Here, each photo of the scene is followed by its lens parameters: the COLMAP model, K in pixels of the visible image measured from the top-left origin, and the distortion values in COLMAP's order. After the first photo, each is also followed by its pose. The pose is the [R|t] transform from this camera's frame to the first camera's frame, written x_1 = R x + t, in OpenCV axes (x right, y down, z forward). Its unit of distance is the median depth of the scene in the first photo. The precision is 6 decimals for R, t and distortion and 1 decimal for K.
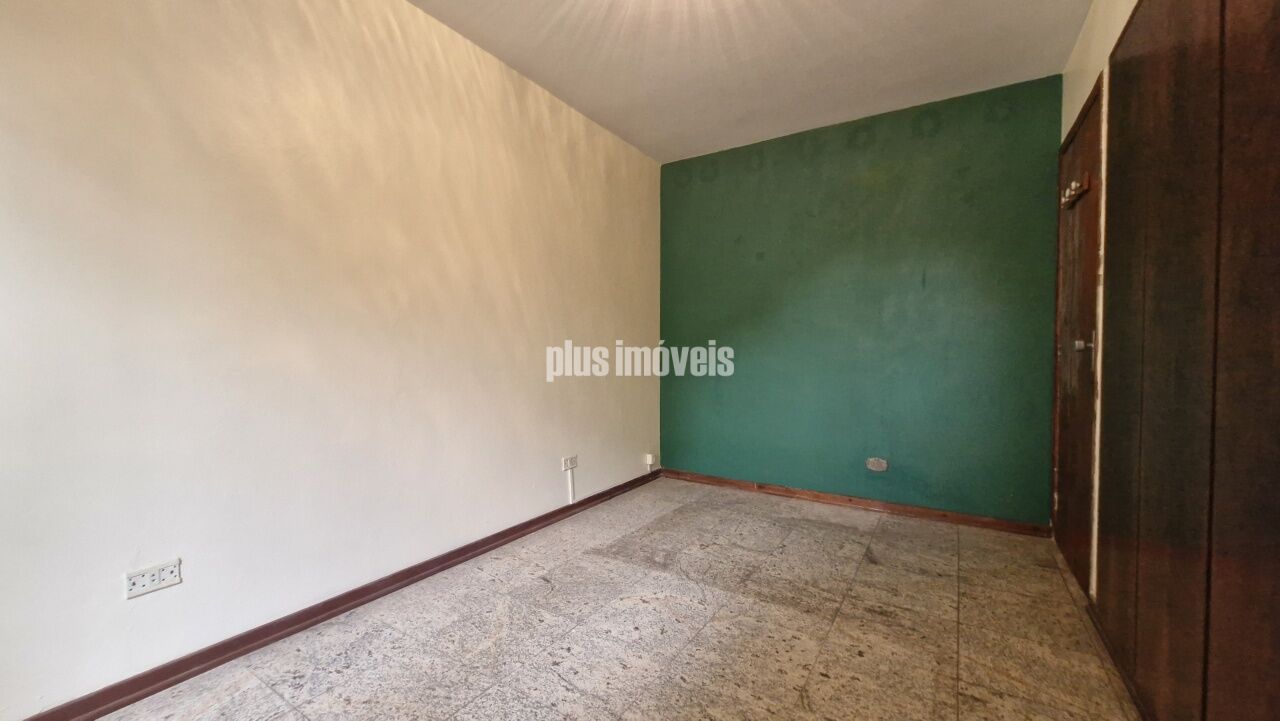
lens RADIAL K [[514.3, 0, 640.0], [0, 514.3, 360.5], [0, 0, 1]] dist [-0.001579, -0.000239]
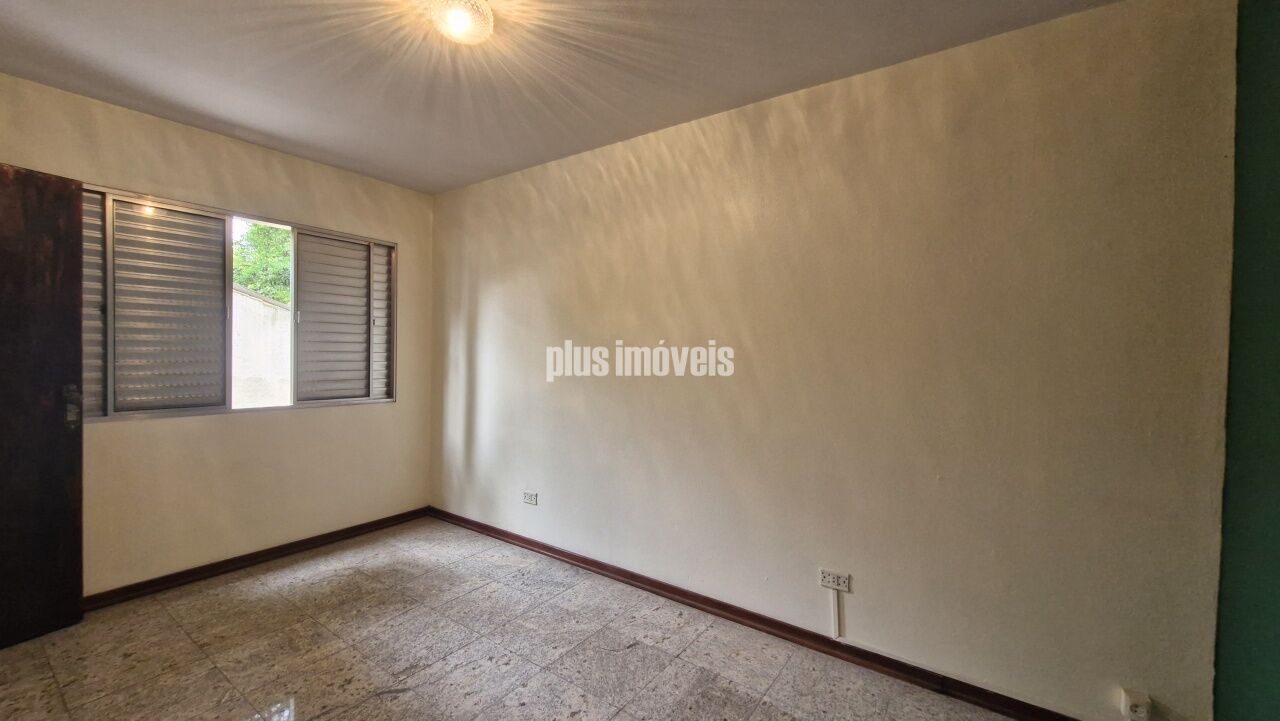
lens RADIAL K [[514.3, 0, 640.0], [0, 514.3, 360.5], [0, 0, 1]] dist [-0.001579, -0.000239]
pose [[-0.074776, 0.018706, -0.997025, 0.801887], [-0.032017, 0.999264, 0.021149, -0.153030], [0.996686, 0.033503, -0.074122, 1.056193]]
